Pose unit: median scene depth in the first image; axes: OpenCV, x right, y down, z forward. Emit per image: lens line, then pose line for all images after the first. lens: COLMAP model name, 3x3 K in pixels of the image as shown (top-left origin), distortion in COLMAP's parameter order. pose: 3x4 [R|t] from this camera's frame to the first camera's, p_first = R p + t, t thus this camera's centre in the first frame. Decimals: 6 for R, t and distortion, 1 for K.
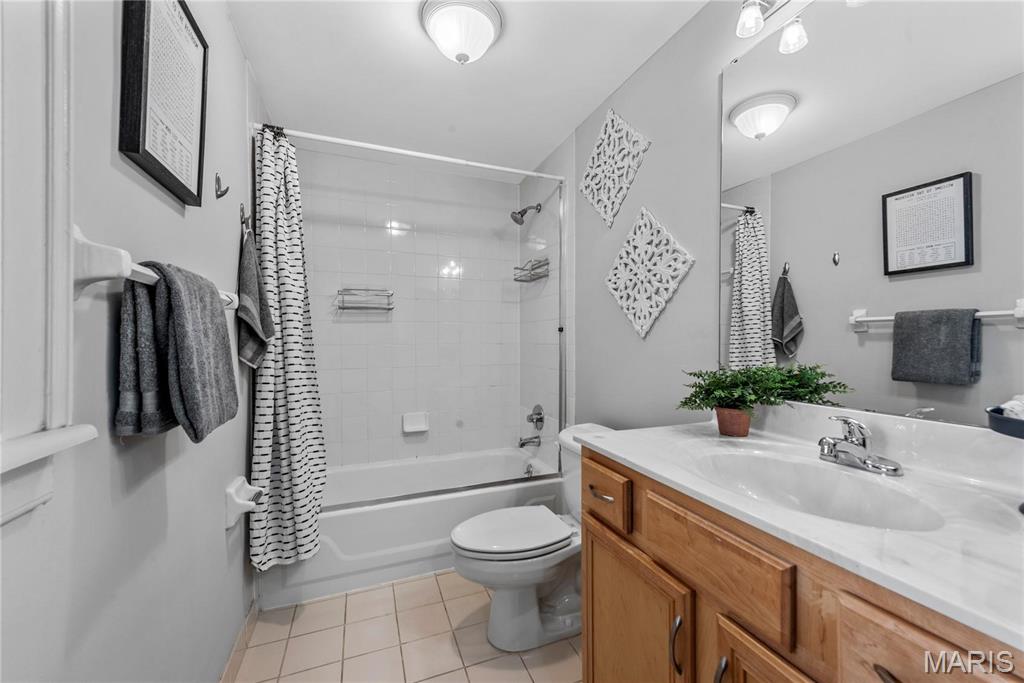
lens RADIAL K [[408.6, 0, 512.7], [0, 408.6, 338.8], [0, 0, 1]] dist [0.015370, -0.004528]
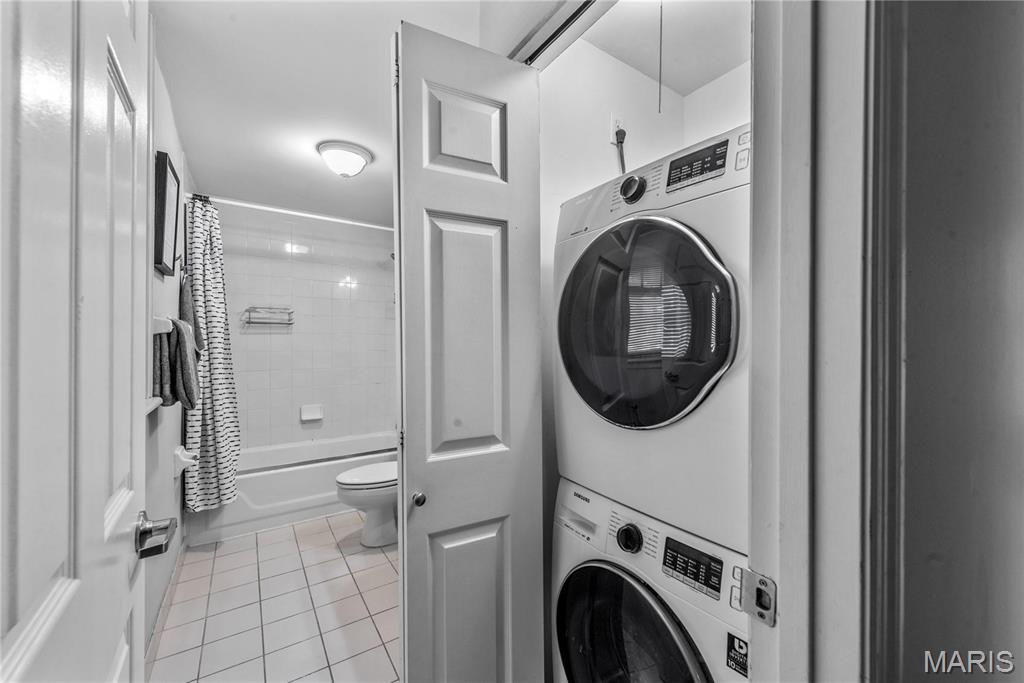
lens RADIAL K [[408.6, 0, 518.2], [0, 408.6, 342.2], [0, 0, 1]] dist [0.015370, -0.004528]
pose [[0.972875, 0.010875, 0.231077, 0.143484], [-0.013057, 0.999883, 0.007917, -0.052879], [-0.230964, -0.010719, 0.972903, -0.615017]]
